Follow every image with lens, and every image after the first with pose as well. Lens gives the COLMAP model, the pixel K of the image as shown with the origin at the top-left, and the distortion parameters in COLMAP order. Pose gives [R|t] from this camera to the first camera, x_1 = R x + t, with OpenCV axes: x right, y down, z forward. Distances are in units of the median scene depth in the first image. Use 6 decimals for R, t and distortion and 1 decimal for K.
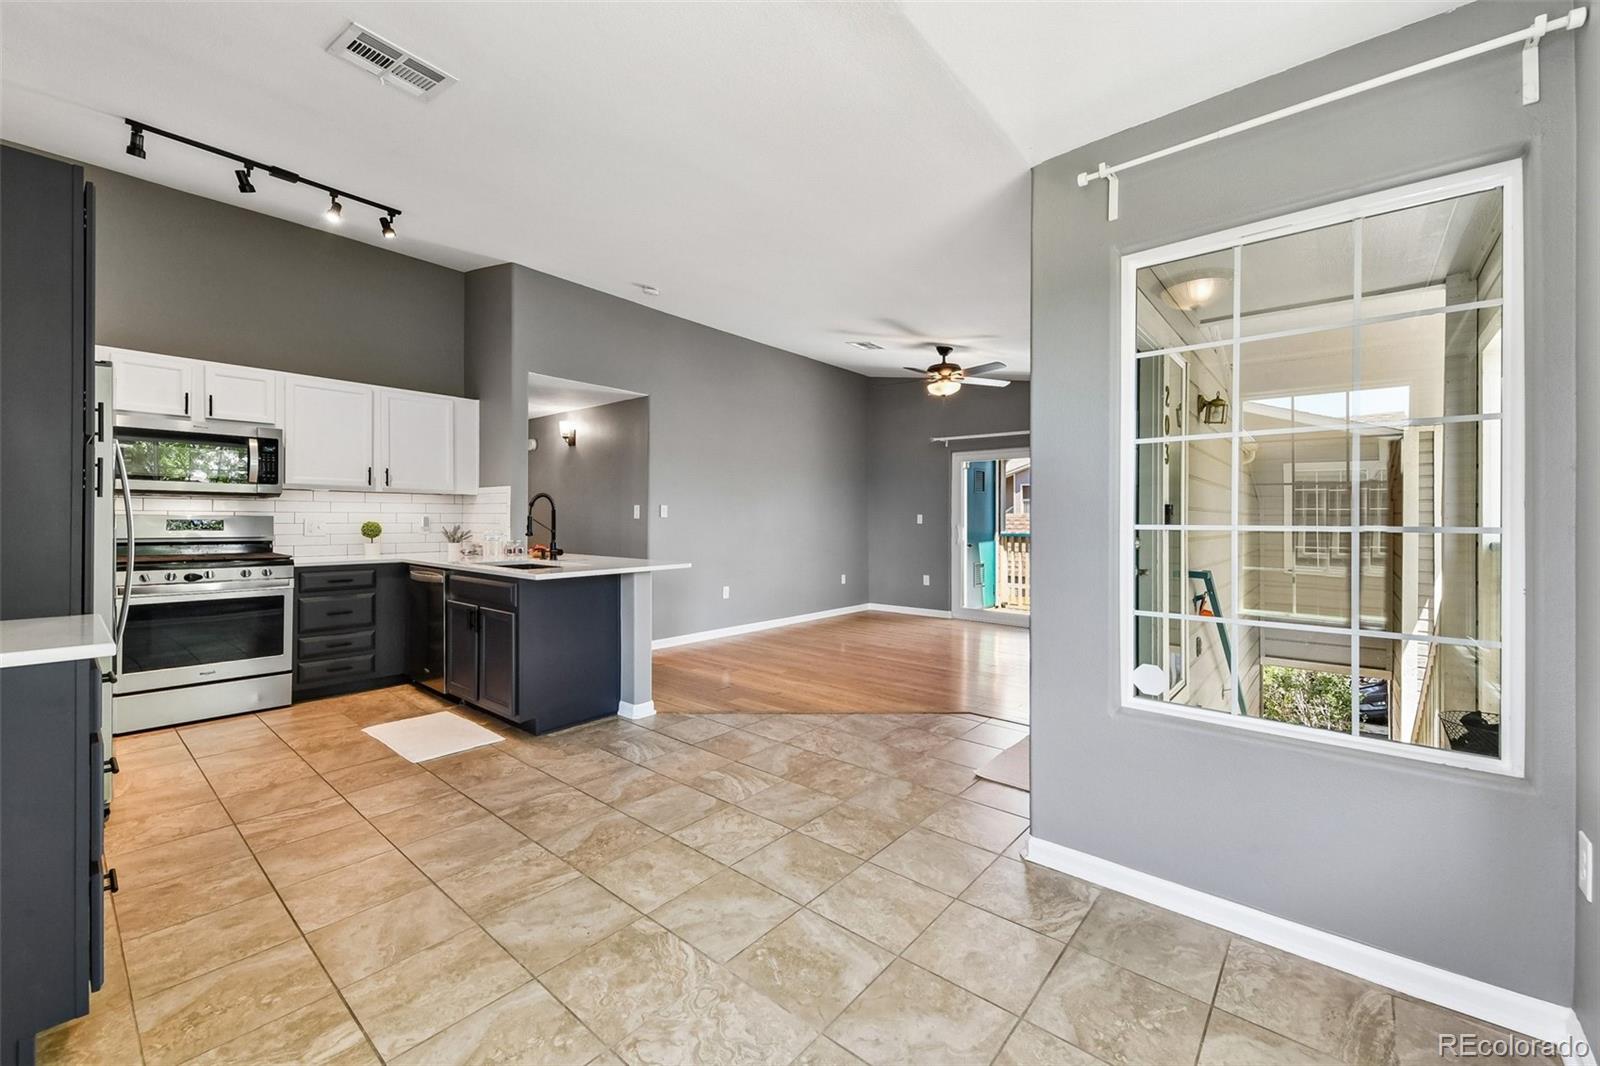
lens RADIAL K [[623.6, 0, 813.8], [0, 623.6, 518.9], [0, 0, 1]] dist [0.032710, -0.011383]
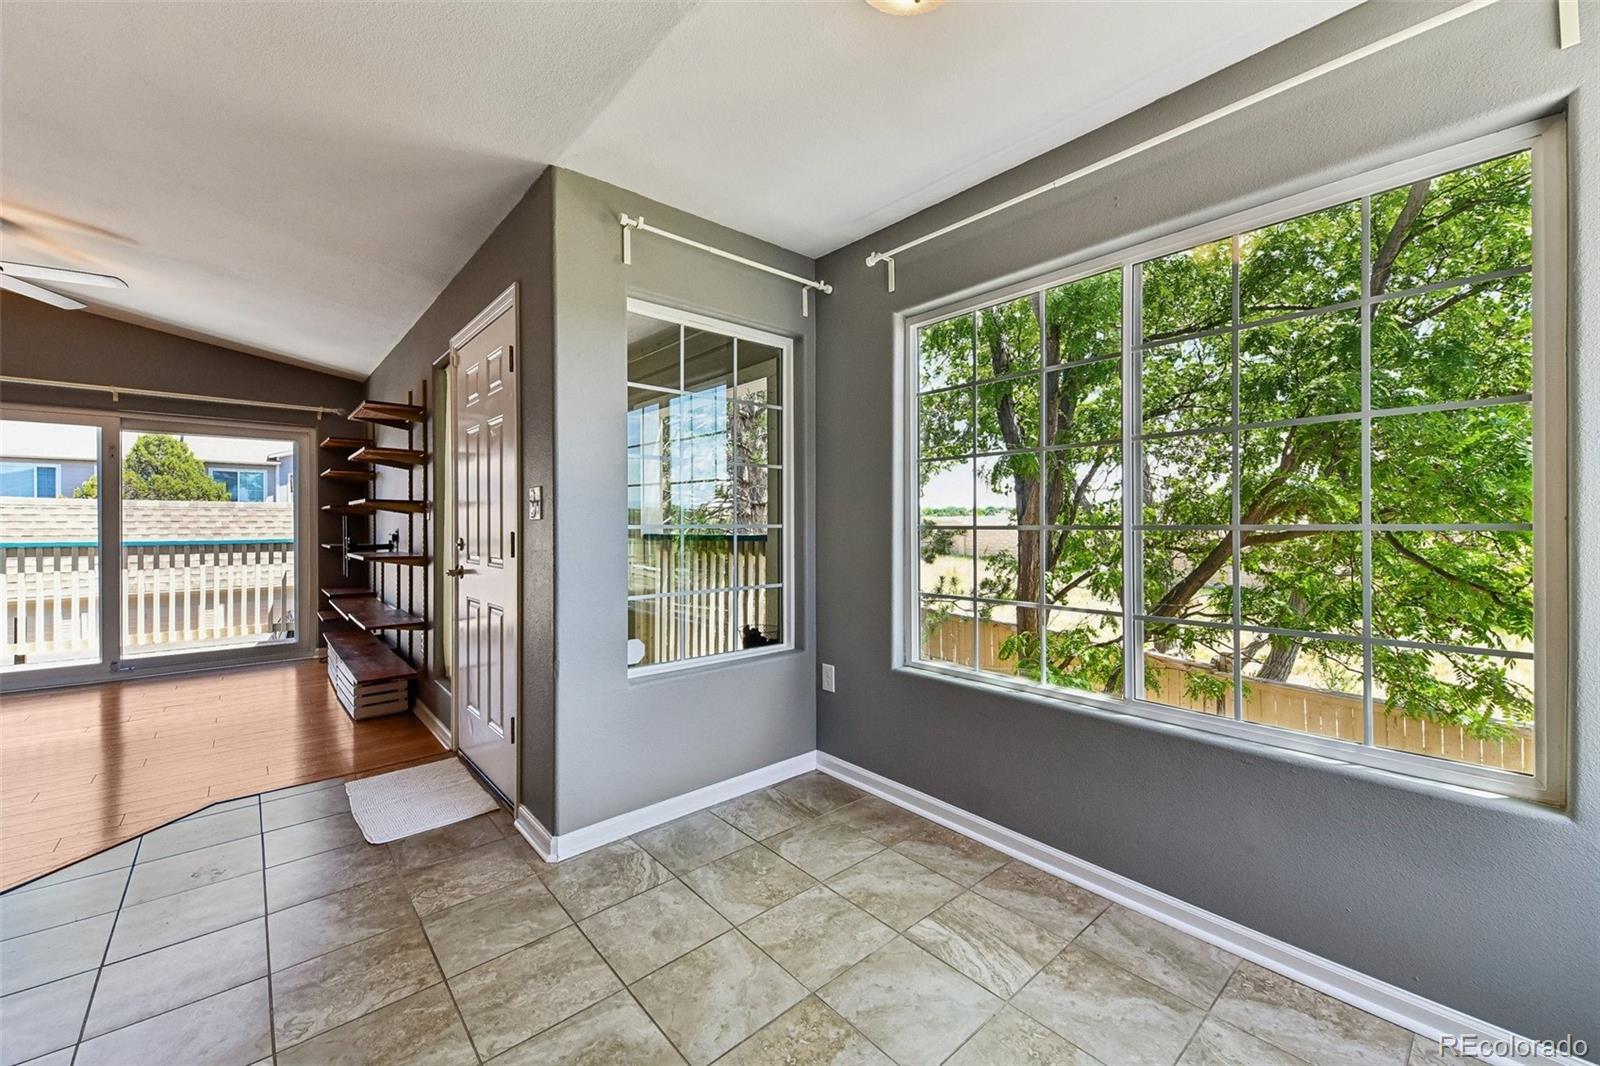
lens RADIAL K [[627.2, 0, 798.9], [0, 627.2, 522.0], [0, 0, 1]] dist [0.030491, -0.011978]
pose [[0.162454, -0.003897, 0.986708, -0.331855], [-0.001442, 0.999990, 0.004186, -0.000223], [-0.986715, -0.002103, 0.162447, 0.263797]]
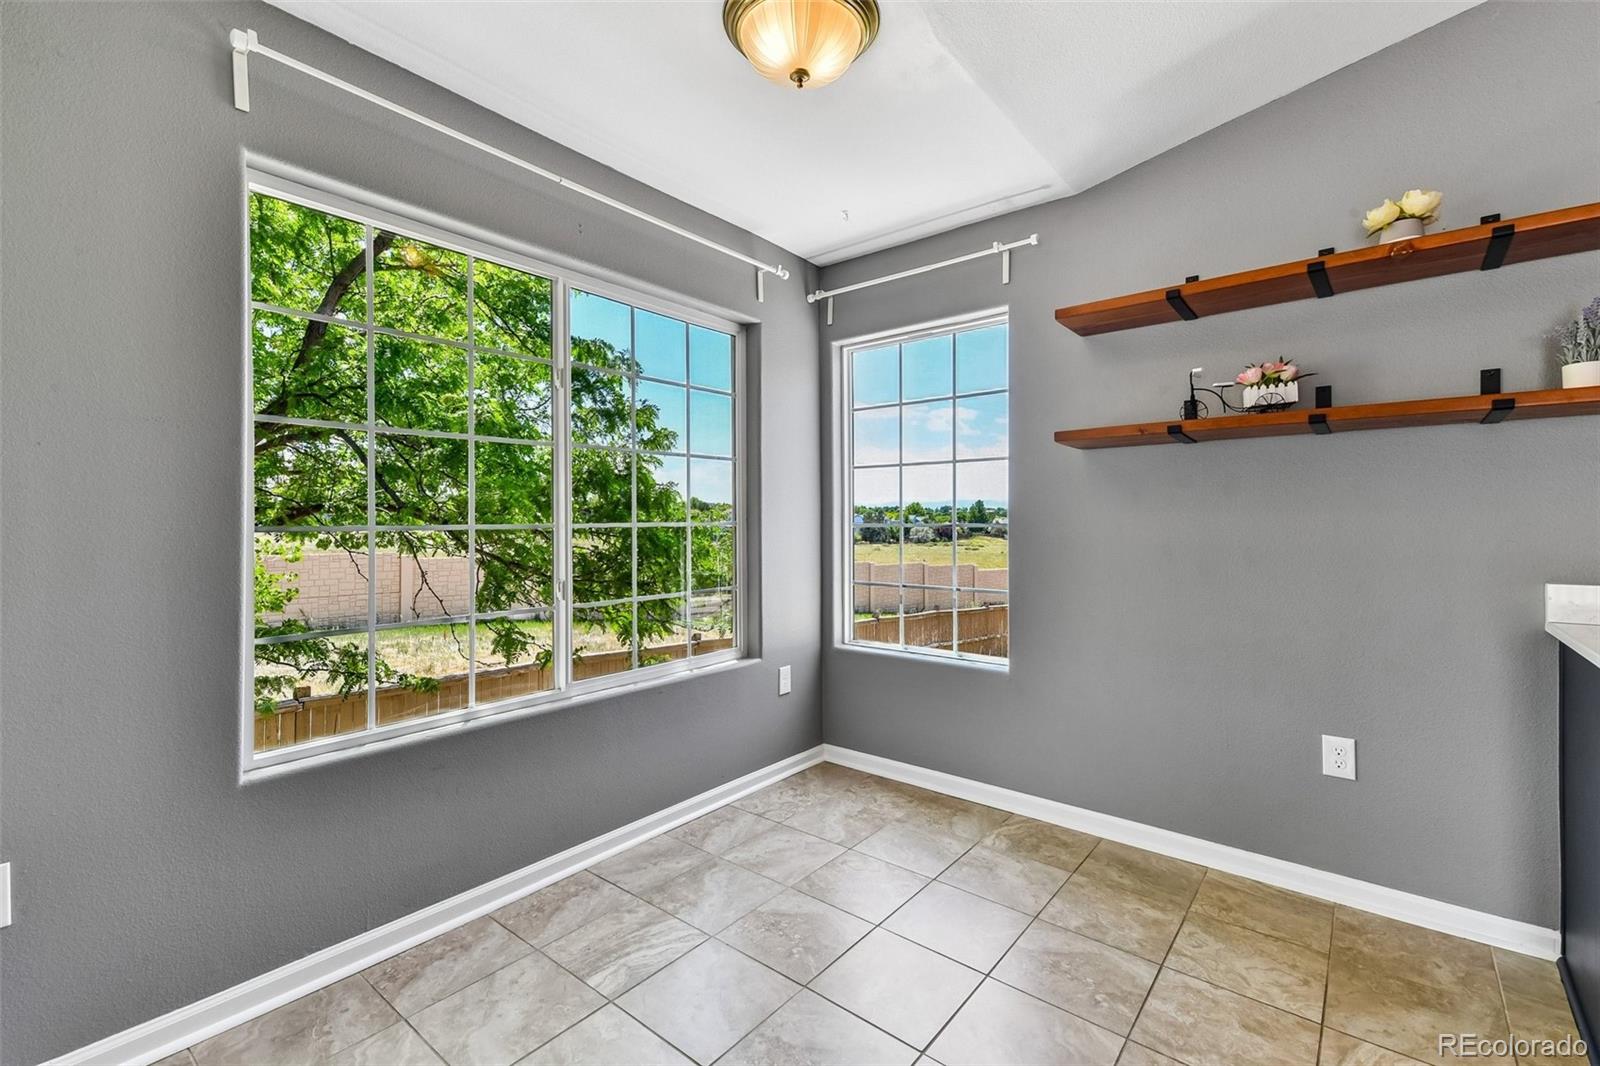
lens RADIAL K [[701.2, 0, 806.2], [0, 701.2, 519.3], [0, 0, 1]] dist [0.043721, -0.016381]
pose [[-0.999872, -0.004868, -0.015251, 0.022910], [-0.004751, 0.999959, -0.007694, 0.003581], [0.015287, -0.007621, -0.999854, 0.717202]]
